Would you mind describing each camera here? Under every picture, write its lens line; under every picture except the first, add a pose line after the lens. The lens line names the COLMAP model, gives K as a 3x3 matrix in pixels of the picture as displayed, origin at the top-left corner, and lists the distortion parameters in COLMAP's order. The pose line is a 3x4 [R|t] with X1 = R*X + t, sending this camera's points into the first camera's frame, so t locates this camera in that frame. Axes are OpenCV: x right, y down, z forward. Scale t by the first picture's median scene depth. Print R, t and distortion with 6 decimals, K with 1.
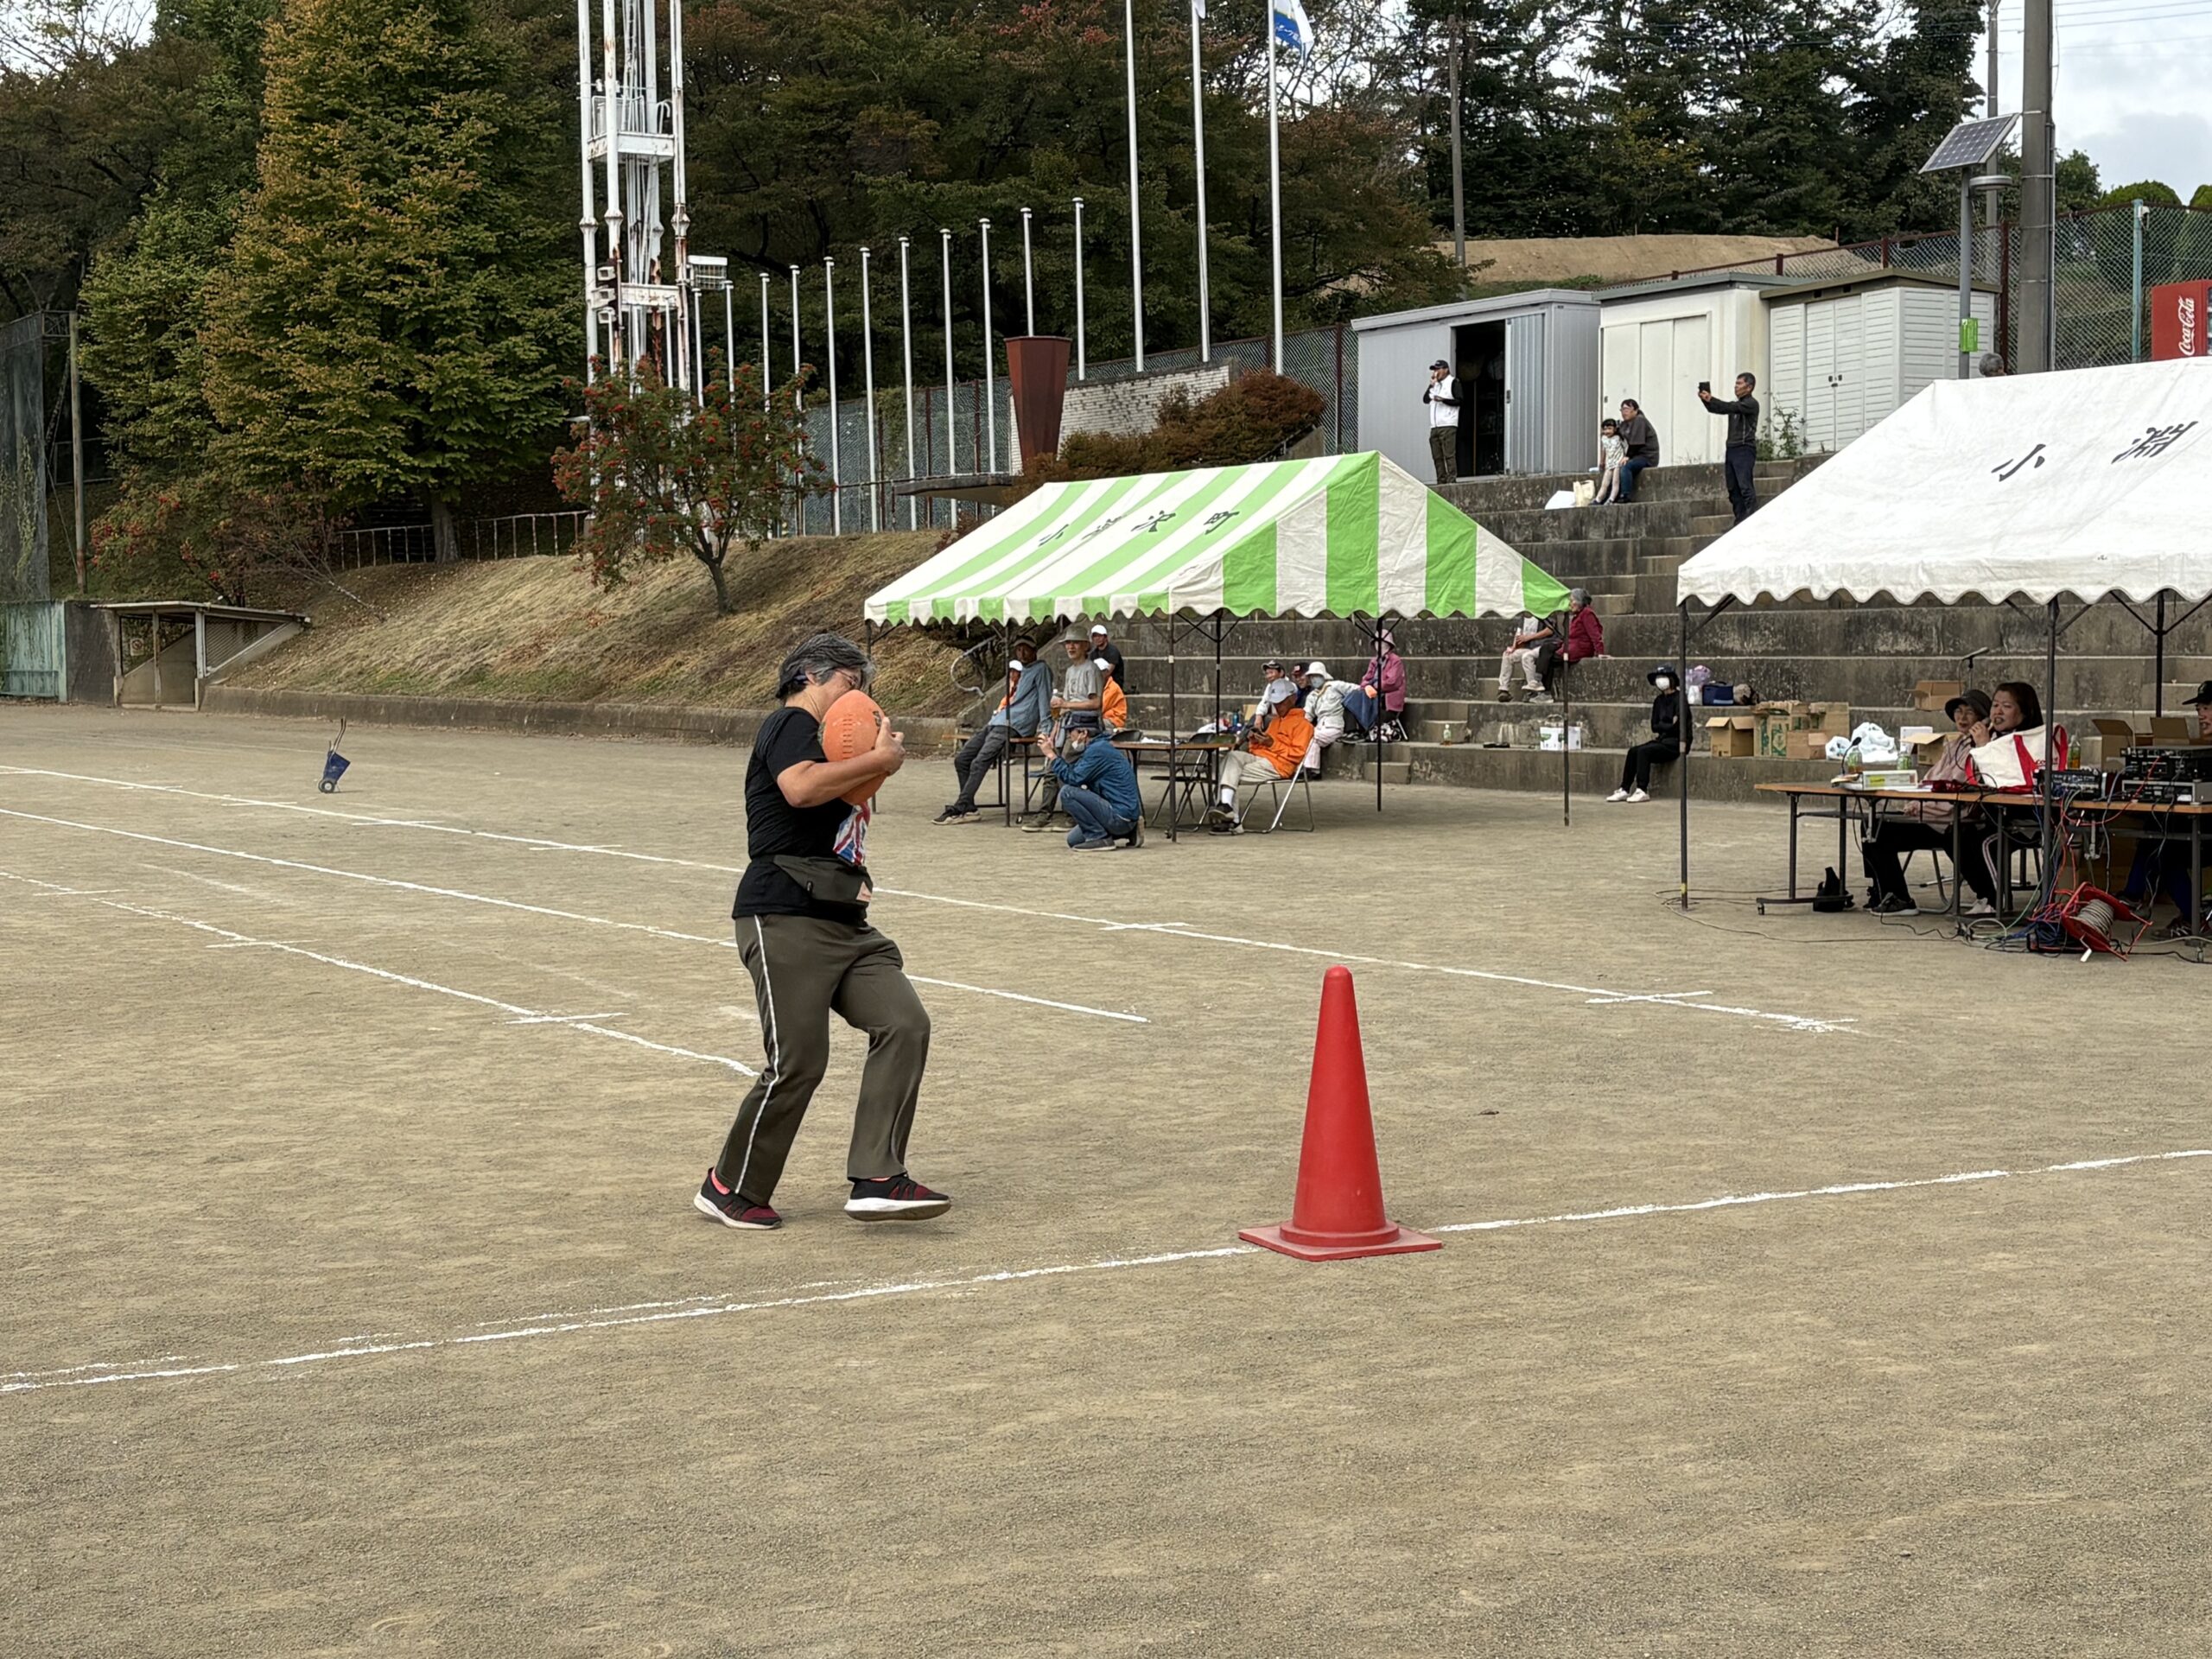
lens RADIAL K [[3315.2, 0, 1106.6], [0, 3315.2, 847.2], [0, 0, 1]] dist [0.132557, 0.000000]
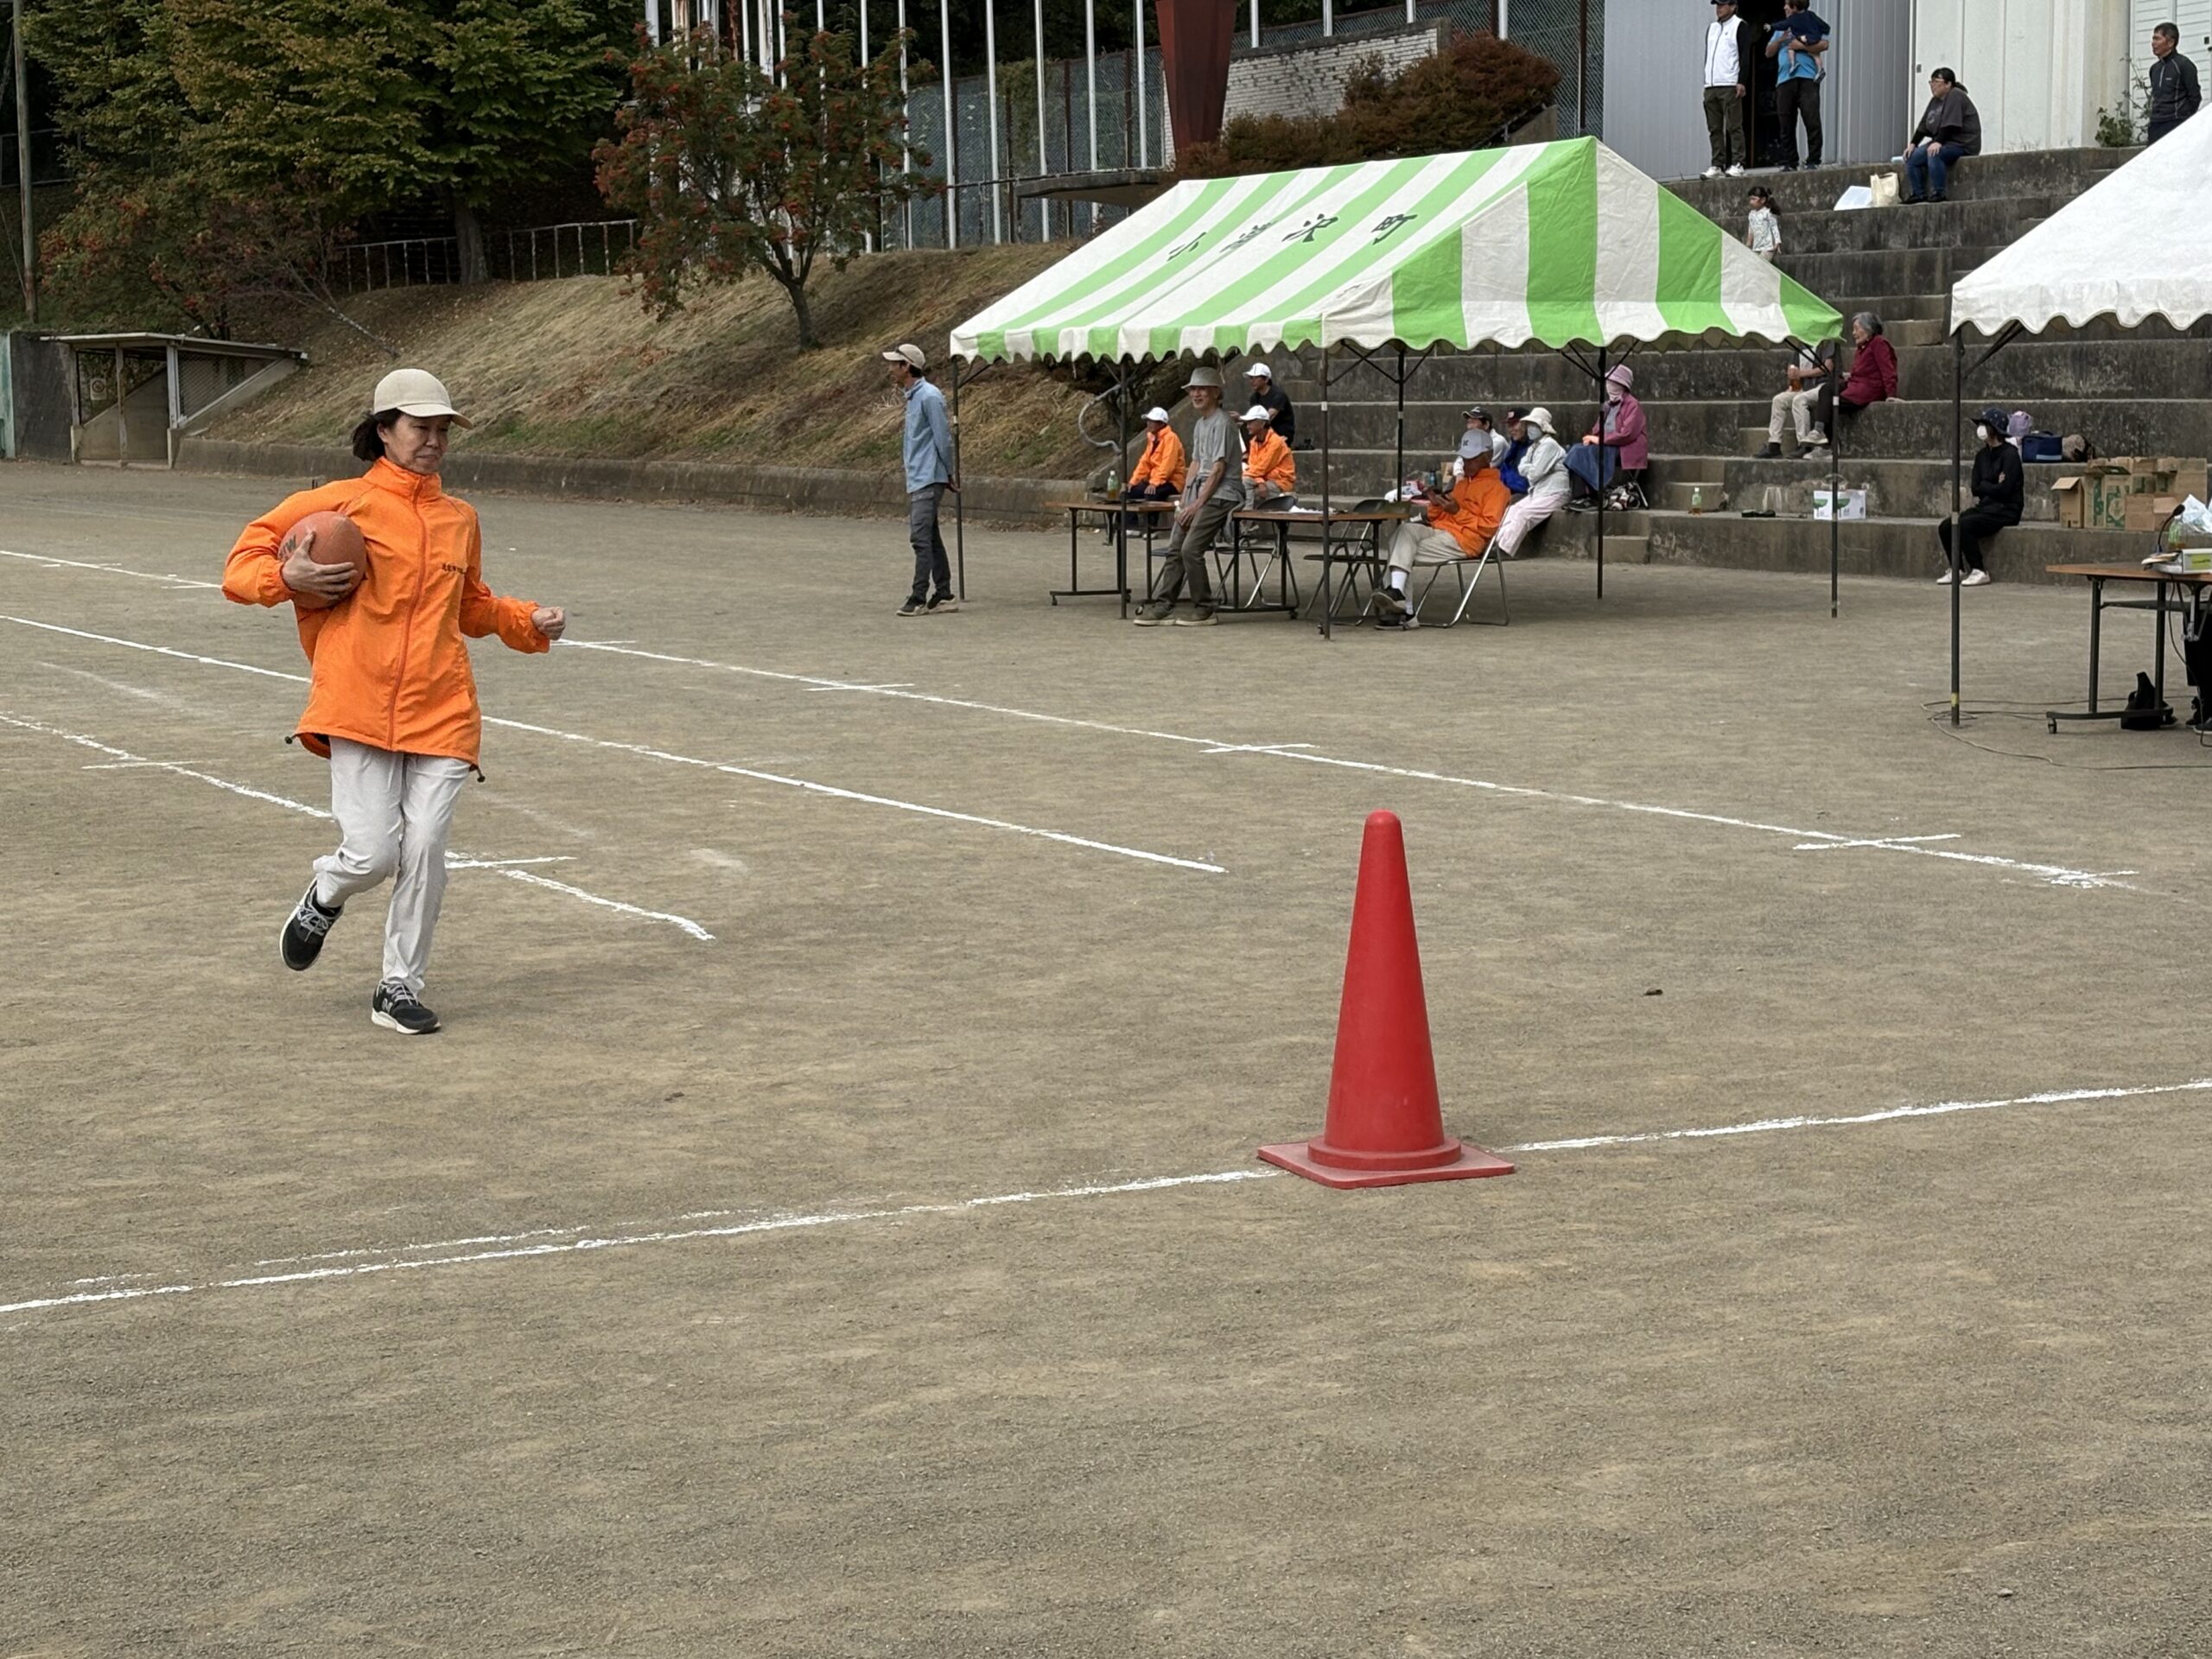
lens RADIAL K [[4126.6, 0, 1115.5], [0, 4126.6, 838.6], [0, 0, 1]] dist [0.144678, 0.000000]
pose [[0.998734, 0.004029, -0.050149, 0.013141], [-0.001612, 0.998839, 0.048156, -0.000861], [0.050285, -0.048014, 0.997580, 0.008727]]
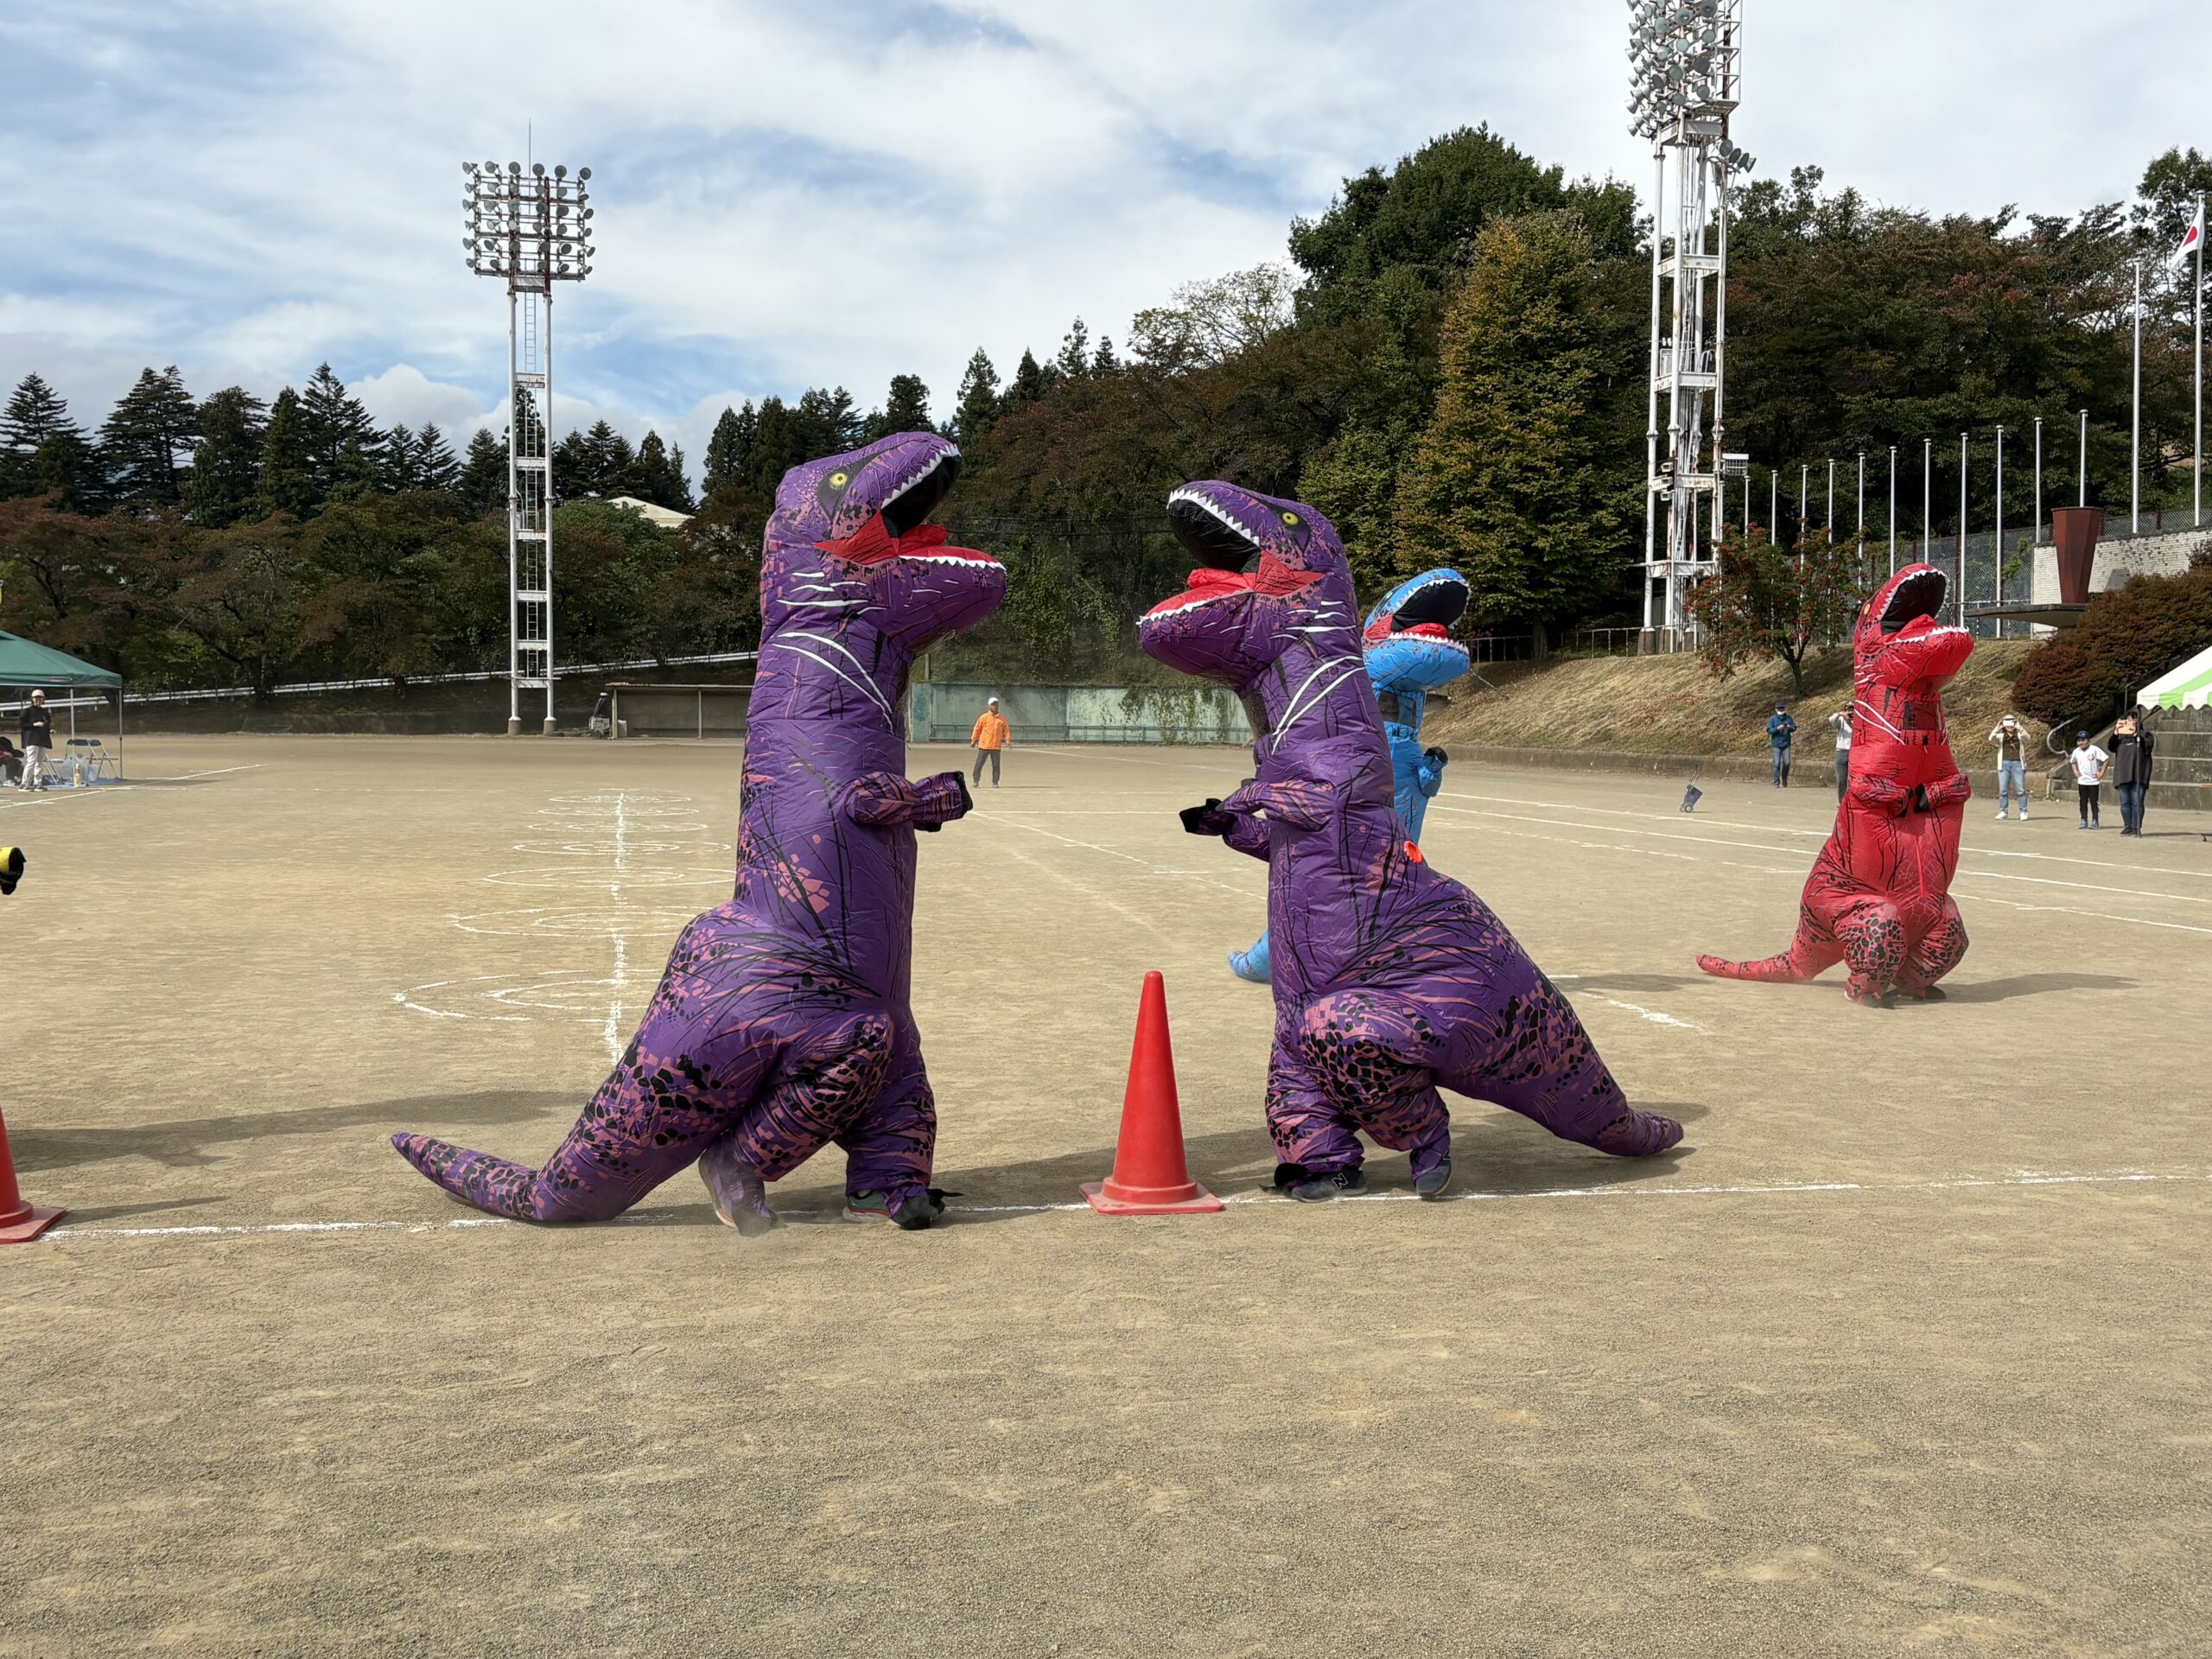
lens RADIAL K [[2283.4, 0, 1122.0], [0, 2283.4, 839.0], [0, 0, 1]] dist [0.044496, 0.000000]
pose [[0.960322, 0.032301, -0.277018, -0.173749], [-0.034333, 0.999407, -0.002487, 0.007680], [0.276773, 0.011899, 0.960862, -0.084085]]
